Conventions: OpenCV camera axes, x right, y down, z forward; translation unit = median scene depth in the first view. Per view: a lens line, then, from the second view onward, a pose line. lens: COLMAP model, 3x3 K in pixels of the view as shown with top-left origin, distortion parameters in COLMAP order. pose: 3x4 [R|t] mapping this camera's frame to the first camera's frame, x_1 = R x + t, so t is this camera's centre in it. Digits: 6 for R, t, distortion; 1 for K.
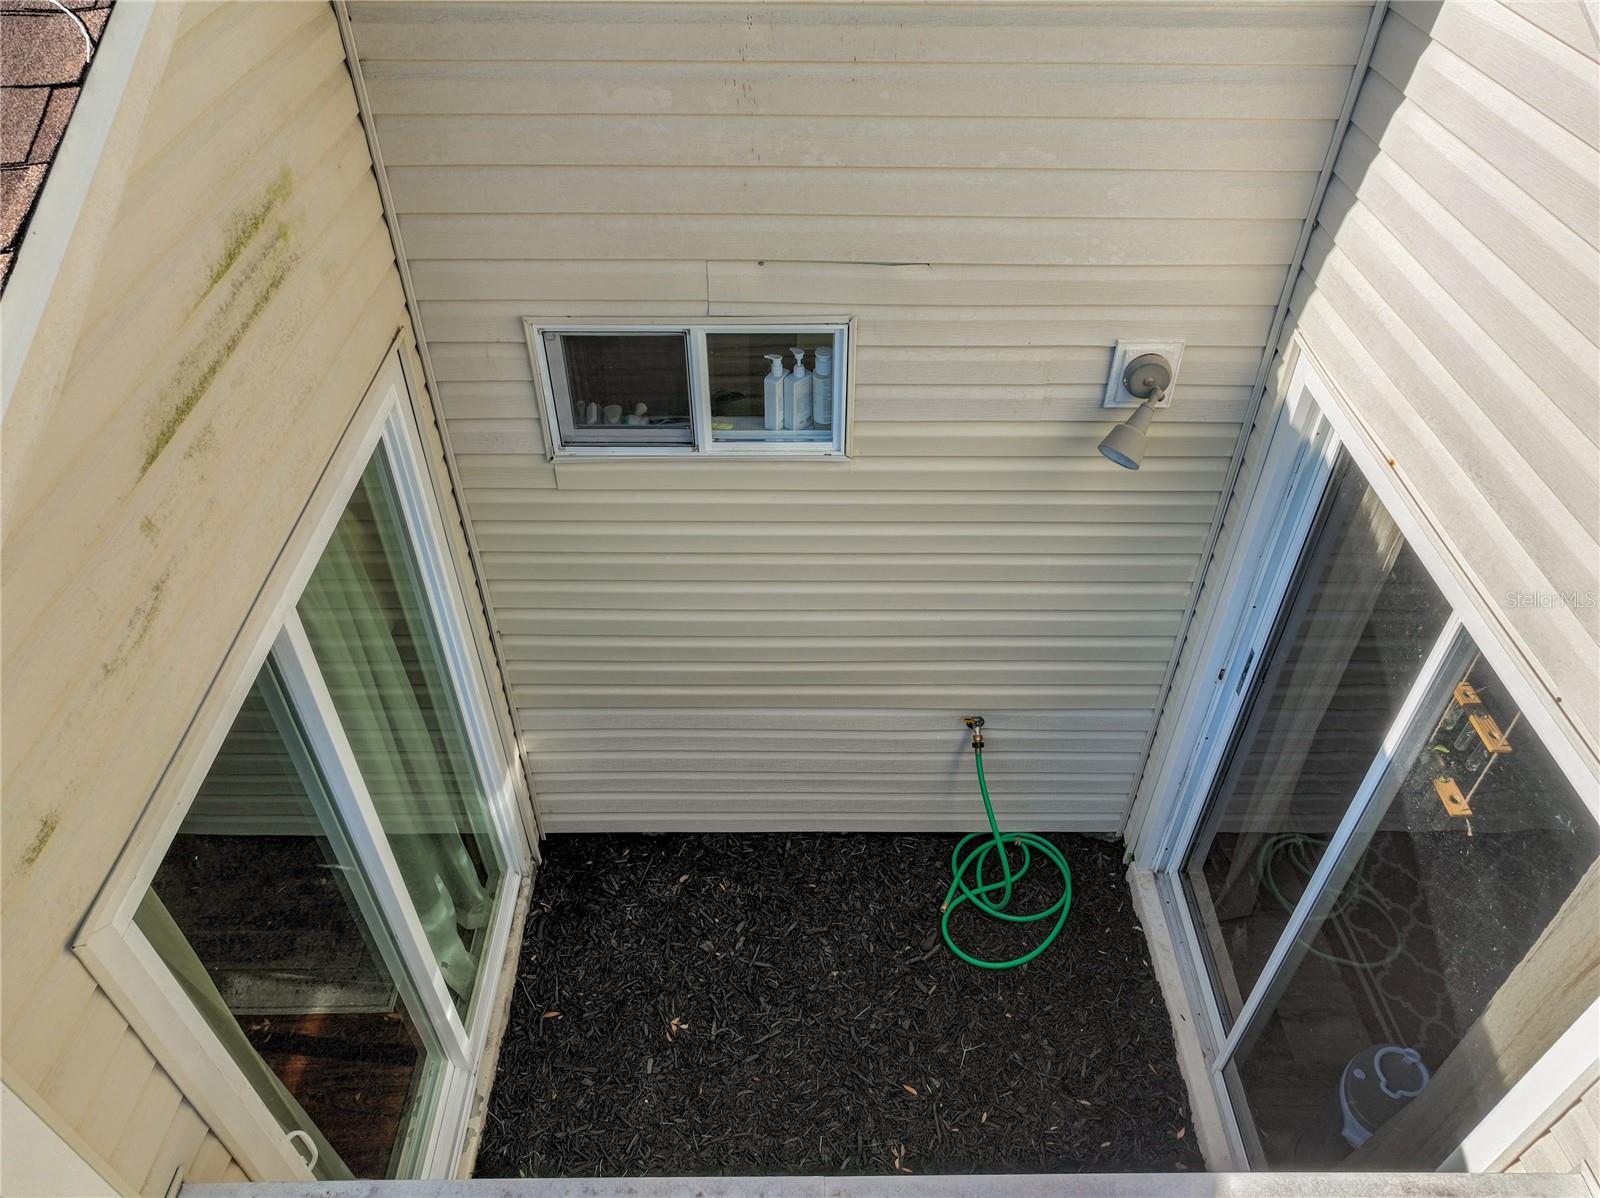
lens RADIAL K [[1126.1, 0, 801.9], [0, 1126.1, 593.2], [0, 0, 1]] dist [0.002145, 0.002184]
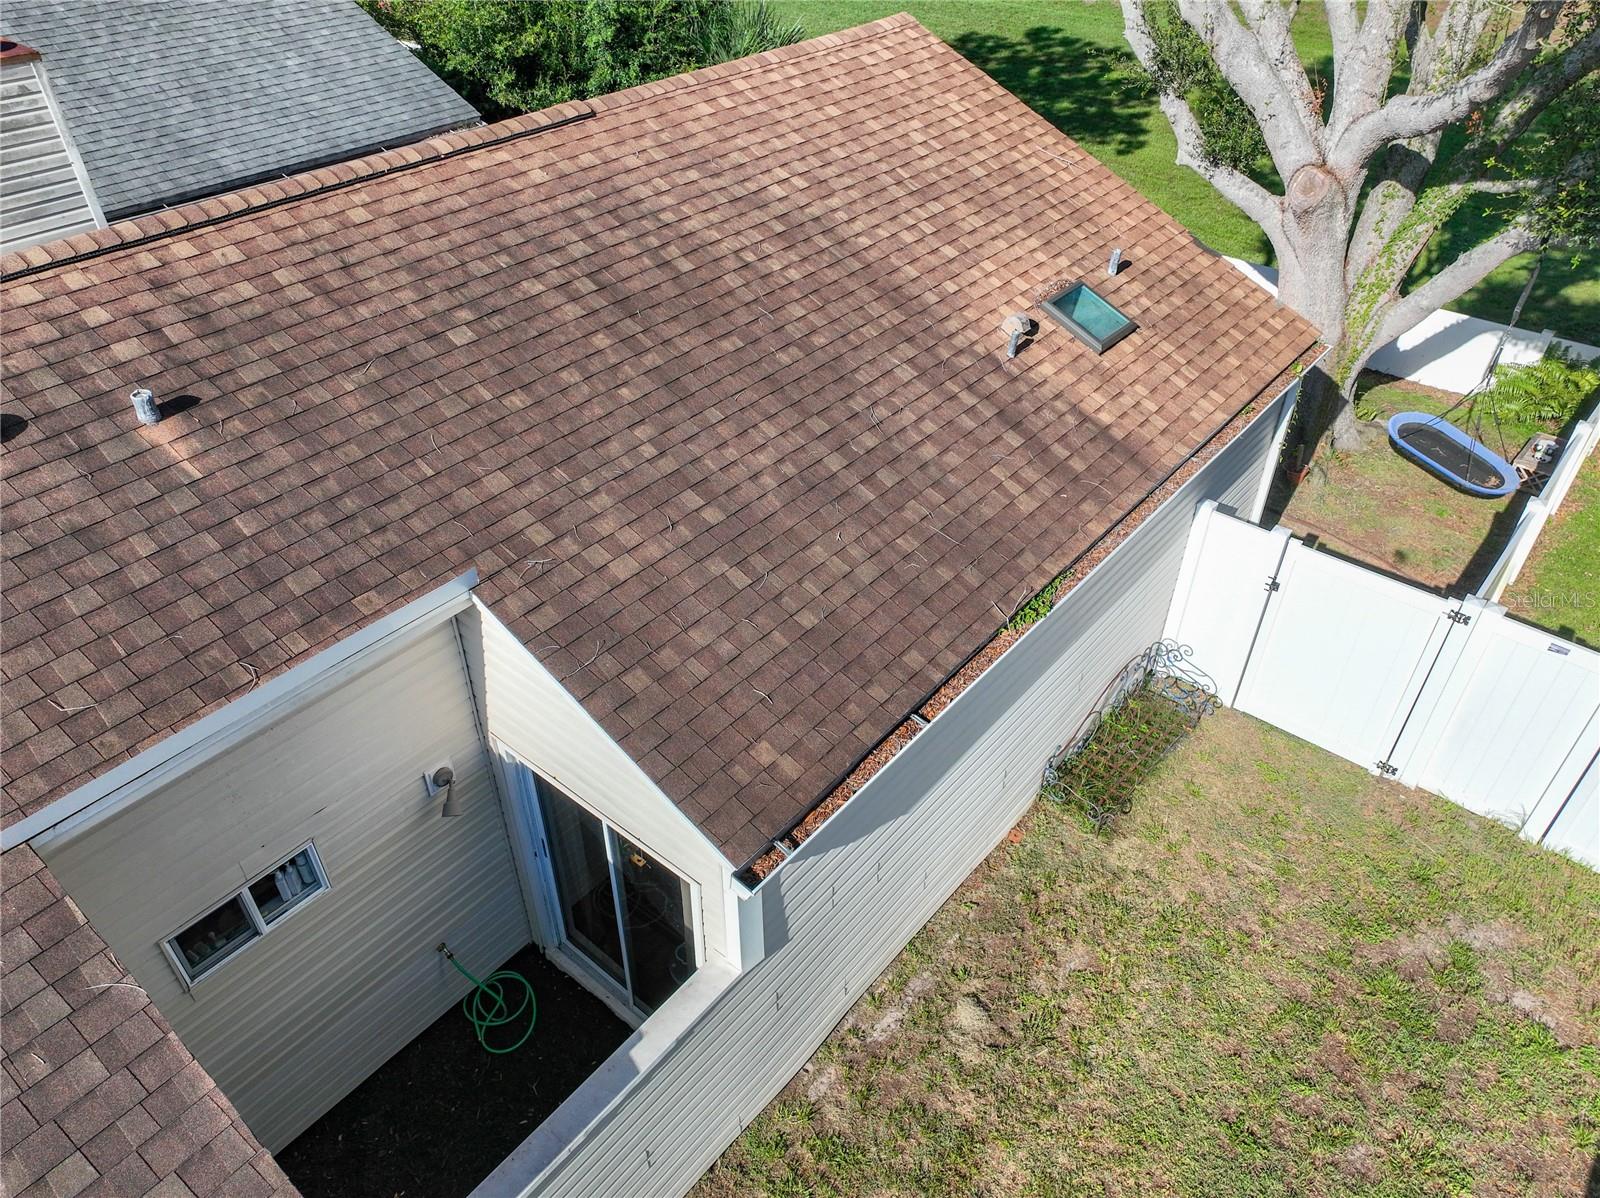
lens RADIAL K [[1126.1, 0, 801.9], [0, 1126.1, 593.2], [0, 0, 1]] dist [0.002145, 0.002184]
pose [[0.640768, -0.478370, 0.600482, -0.375656], [0.503251, 0.852387, 0.142035, -0.430849], [-0.579788, 0.211182, 0.786923, -1.159516]]
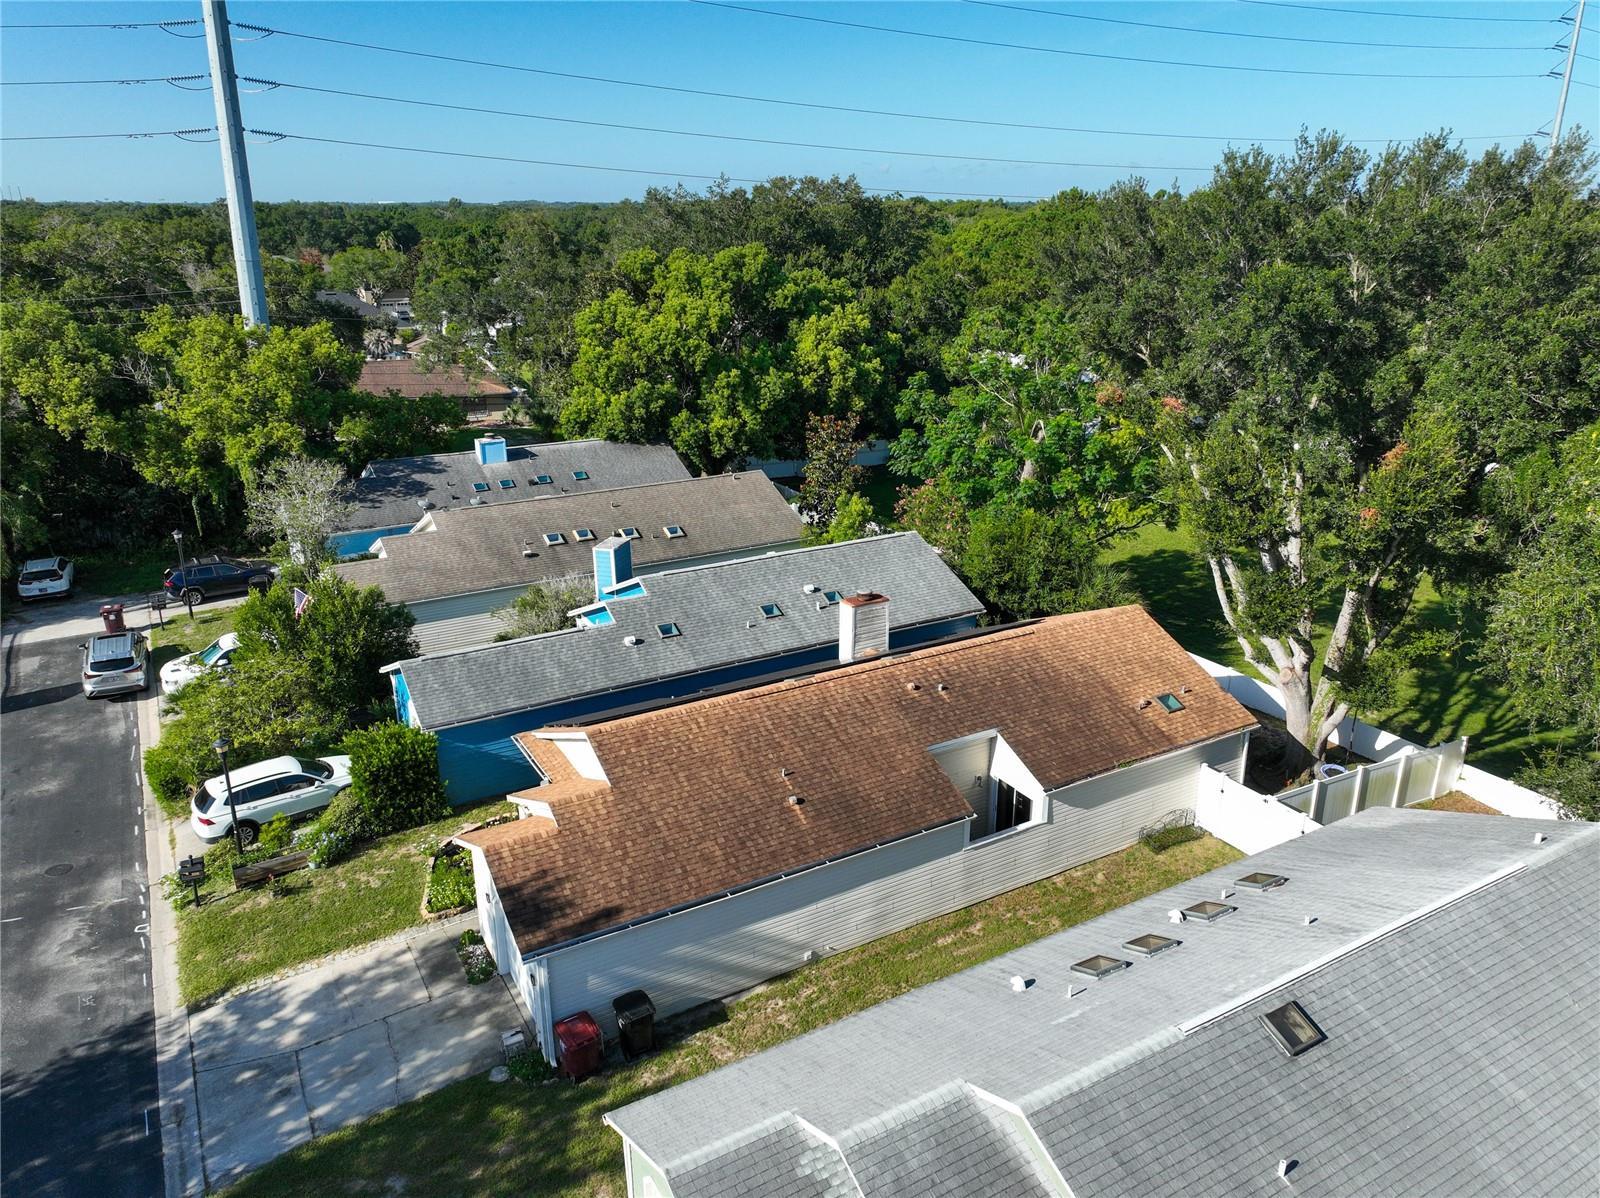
lens RADIAL K [[1126.1, 0, 801.9], [0, 1126.1, 593.2], [0, 0, 1]] dist [0.002145, 0.002184]
pose [[0.868167, -0.170271, 0.466148, -5.002330], [0.332590, 0.896774, -0.291857, 0.670566], [-0.368335, 0.408417, 0.835180, -6.829796]]
